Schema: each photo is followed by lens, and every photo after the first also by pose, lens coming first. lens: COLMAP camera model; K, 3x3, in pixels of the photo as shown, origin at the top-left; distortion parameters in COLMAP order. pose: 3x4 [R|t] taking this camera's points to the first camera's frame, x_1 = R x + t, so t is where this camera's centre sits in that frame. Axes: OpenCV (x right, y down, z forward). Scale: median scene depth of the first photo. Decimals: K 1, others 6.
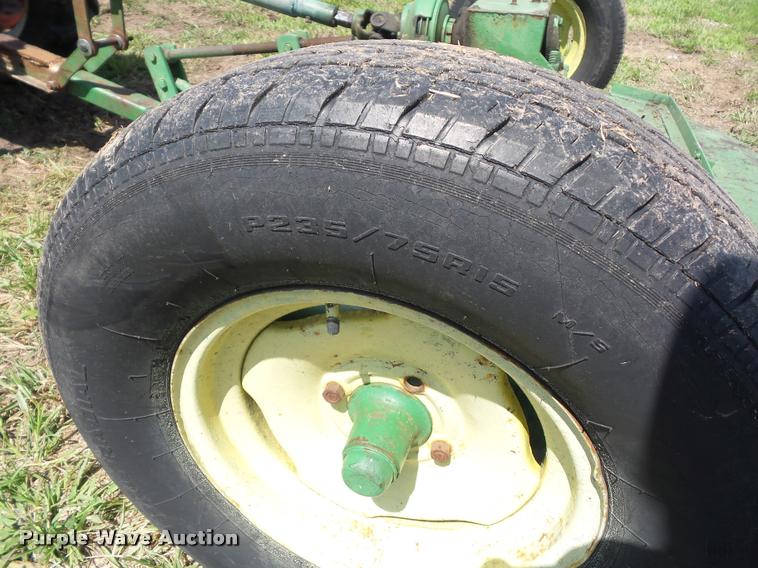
lens RADIAL K [[529.6, 0, 381.9], [0, 529.6, 286.7], [0, 0, 1]] dist [0.004393, -0.010046]
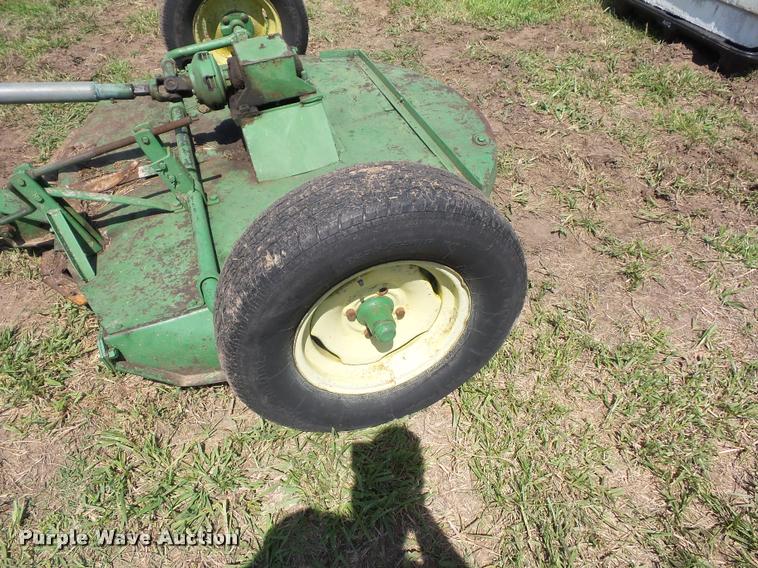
lens RADIAL K [[529.6, 0, 381.9], [0, 529.6, 286.7], [0, 0, 1]] dist [0.004393, -0.010046]
pose [[0.791906, -0.484550, 0.371613, -0.736205], [0.419499, 0.873913, 0.245553, -0.374054], [-0.443740, -0.038564, 0.895326, -0.990768]]
